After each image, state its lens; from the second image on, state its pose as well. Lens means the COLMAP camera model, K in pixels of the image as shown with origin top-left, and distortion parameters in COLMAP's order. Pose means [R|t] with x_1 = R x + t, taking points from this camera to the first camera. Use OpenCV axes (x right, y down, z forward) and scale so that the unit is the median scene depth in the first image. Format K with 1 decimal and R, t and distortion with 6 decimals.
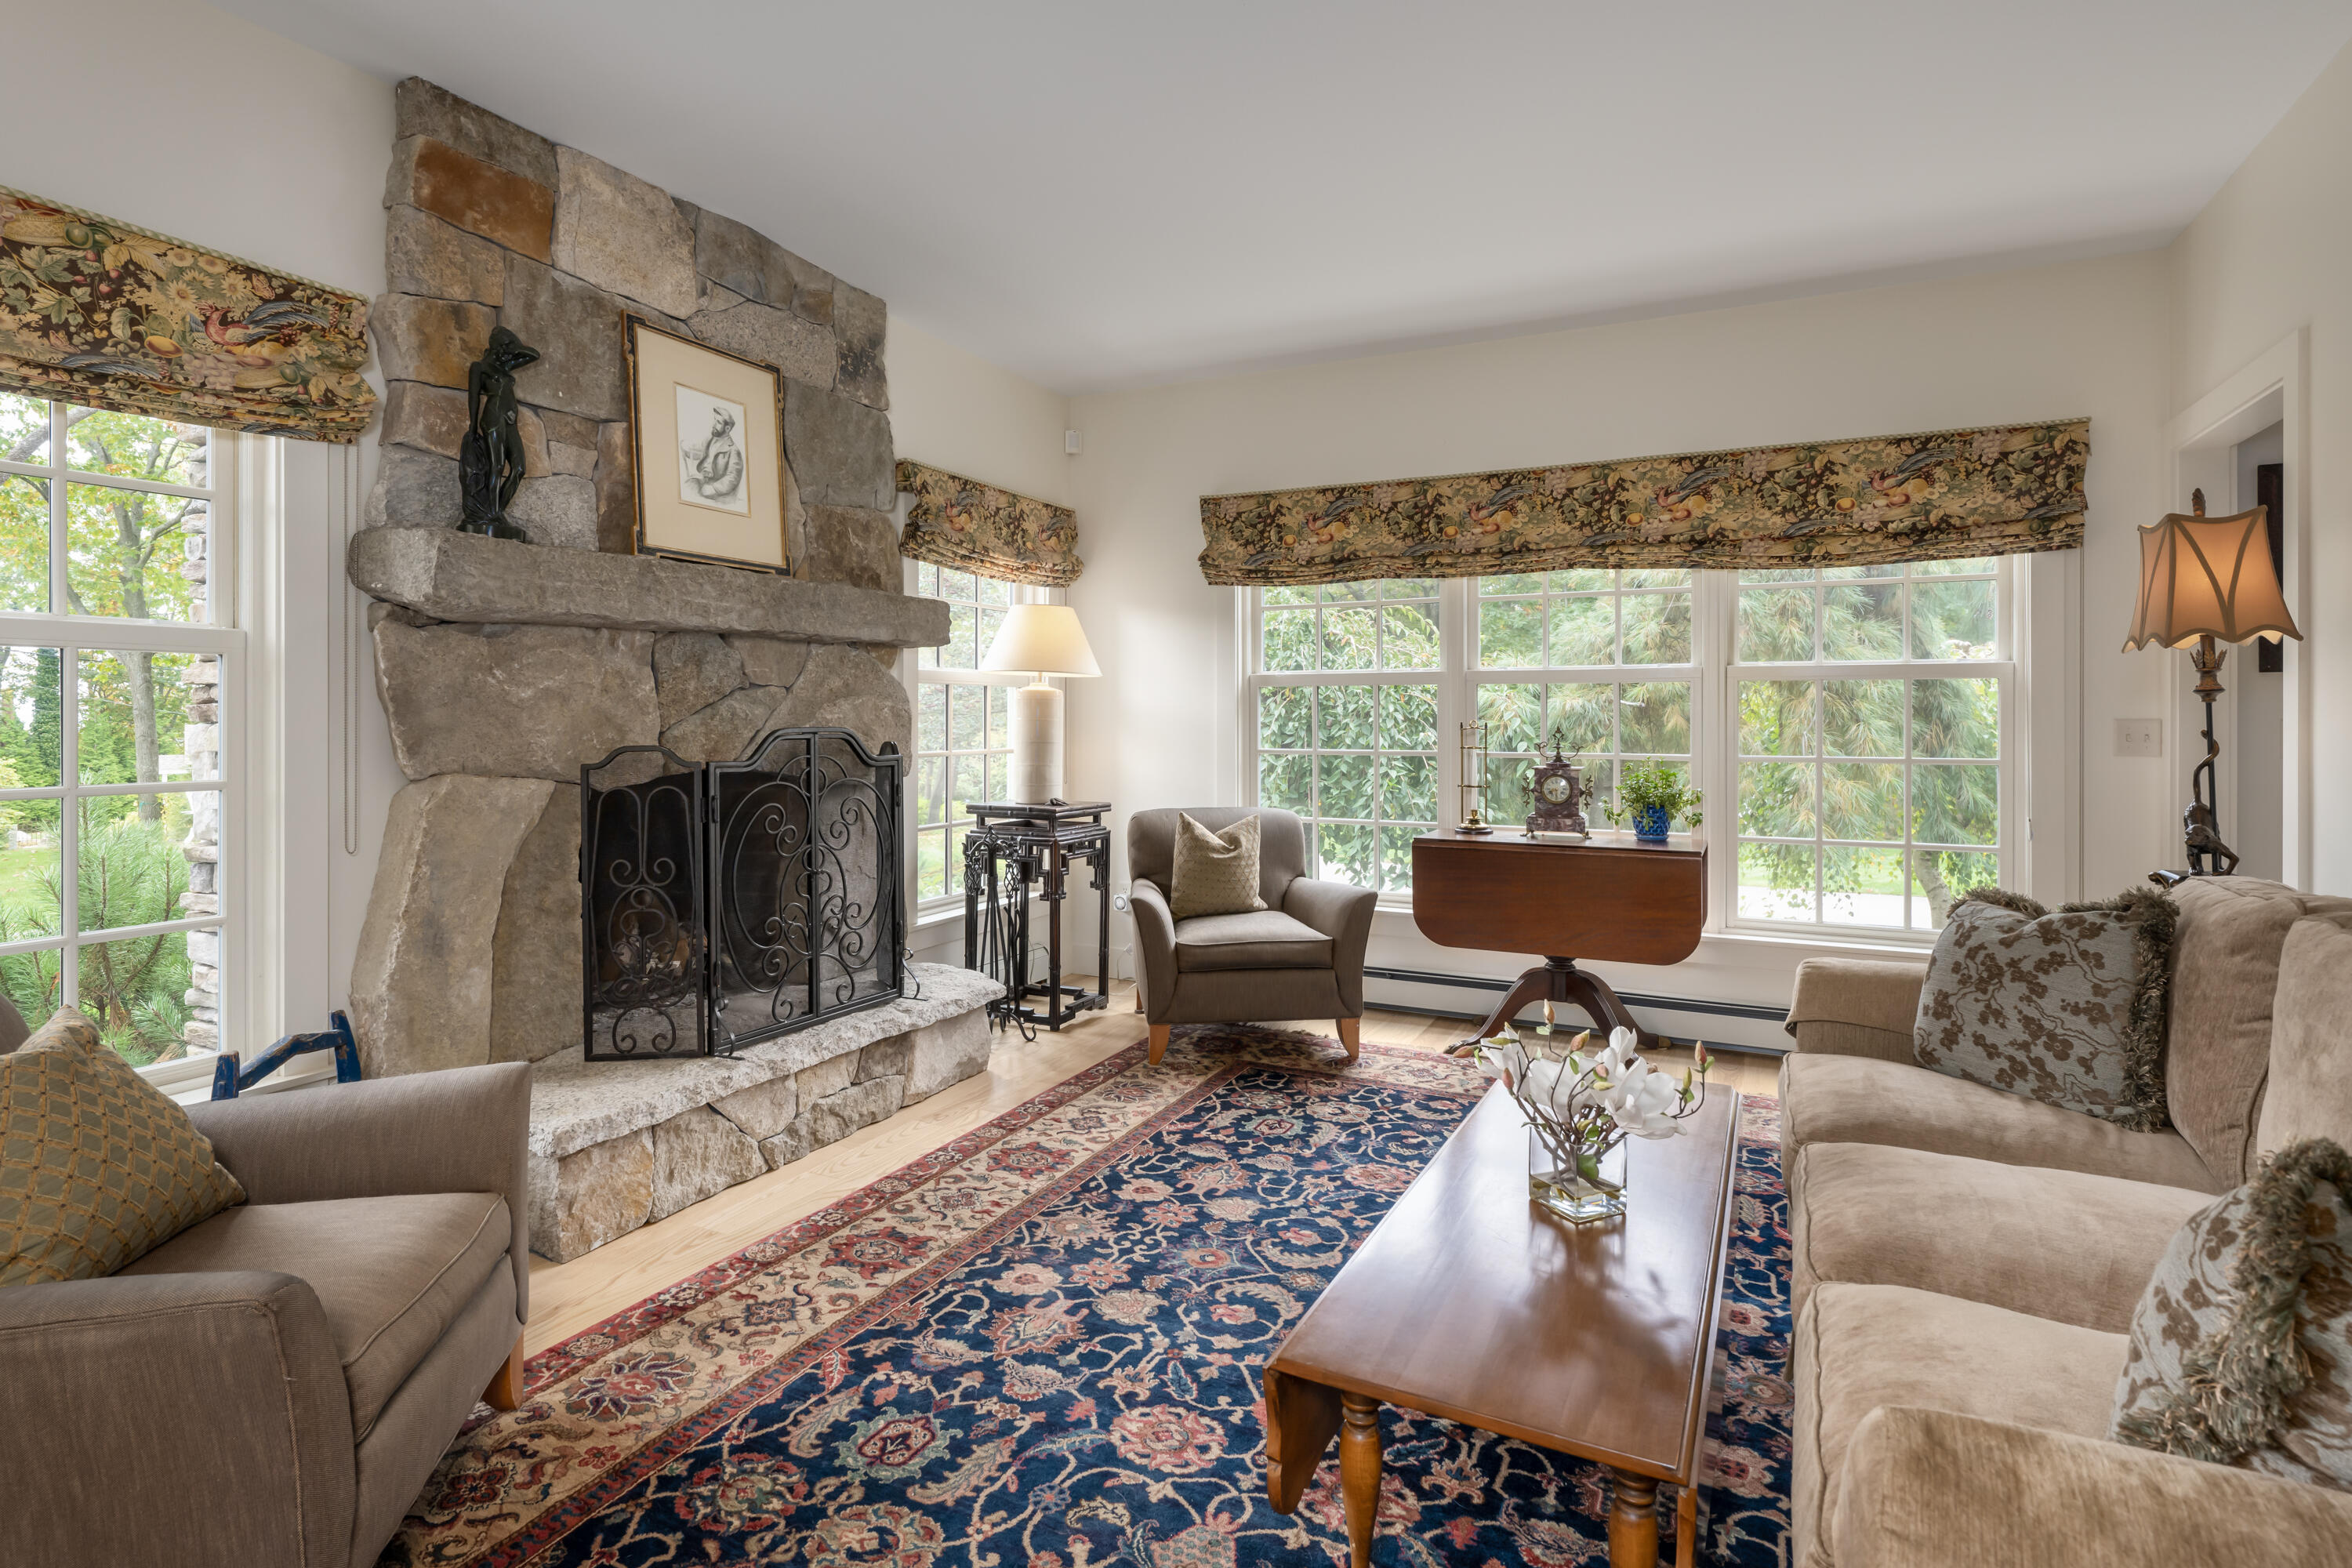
lens RADIAL K [[1089.5, 0, 1173.7], [0, 1089.5, 722.4], [0, 0, 1]] dist [0.000983, 0.000279]
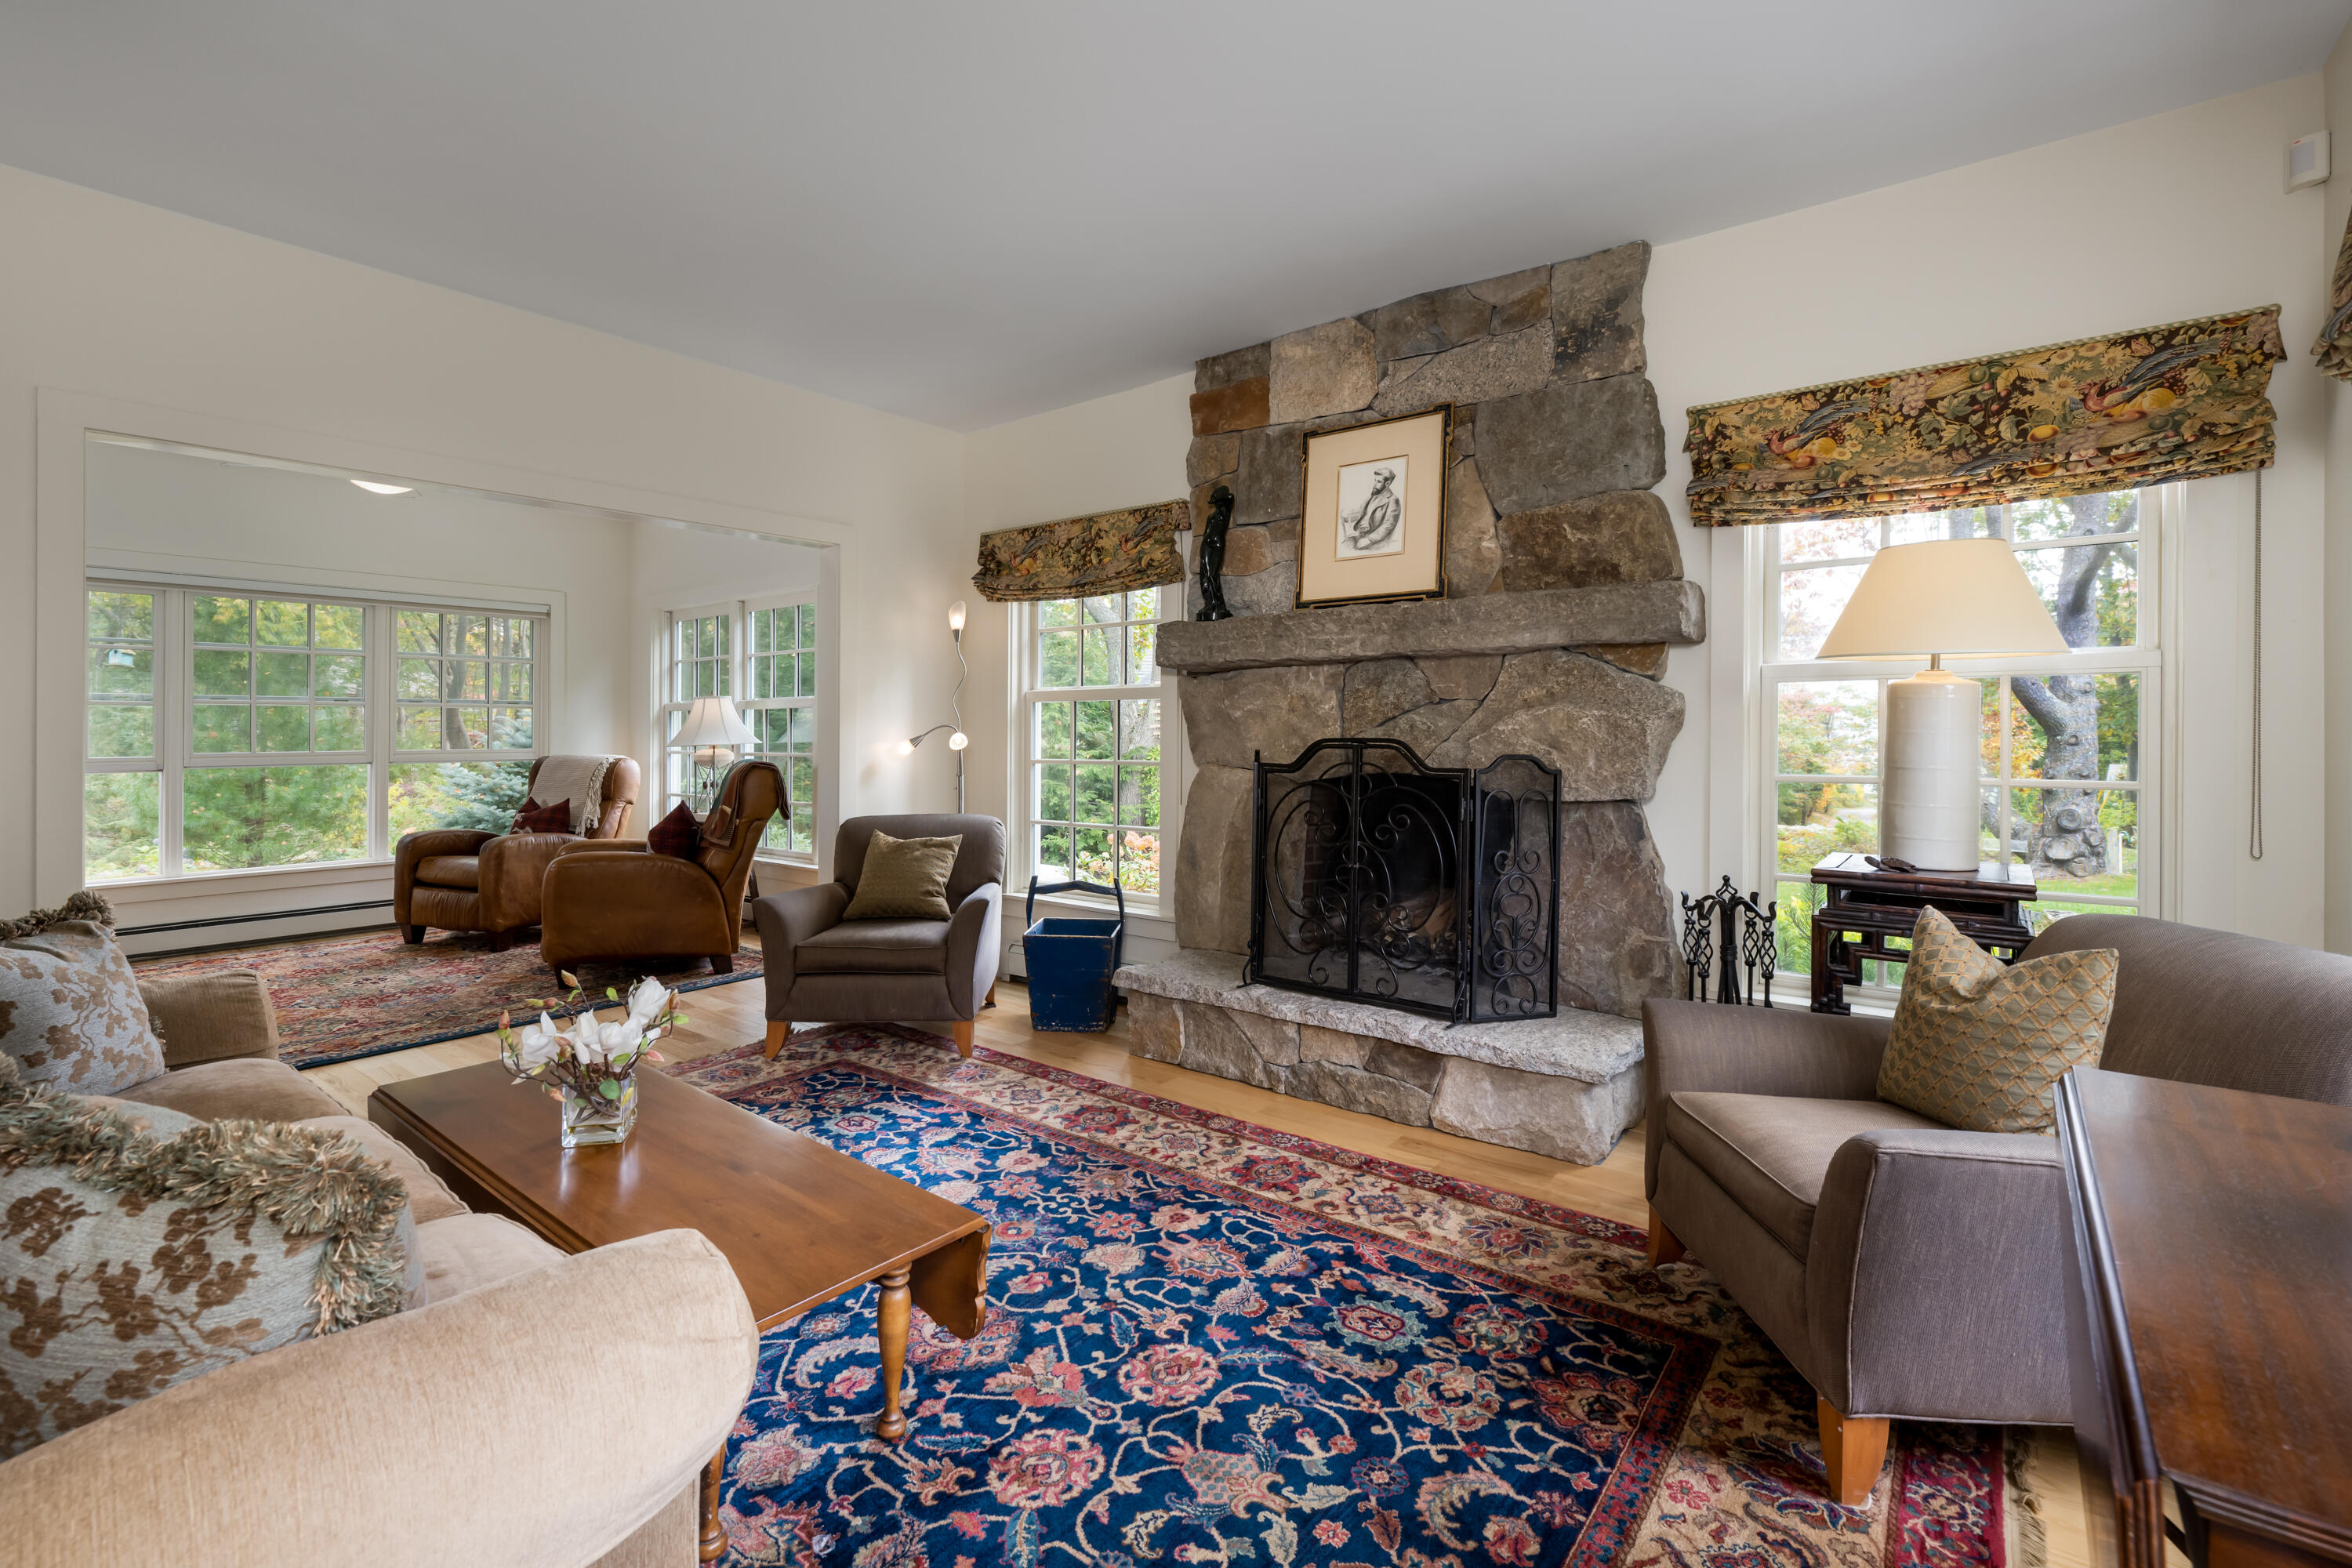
lens RADIAL K [[1049.8, 0, 1171.8], [0, 1049.8, 728.5], [0, 0, 1]] dist [-0.001712, -0.000074]
pose [[-0.155171, 0.000578, -0.987887, 0.835514], [-0.001133, 0.999999, 0.000763, -0.006720], [0.987887, 0.001238, -0.155171, 1.061038]]
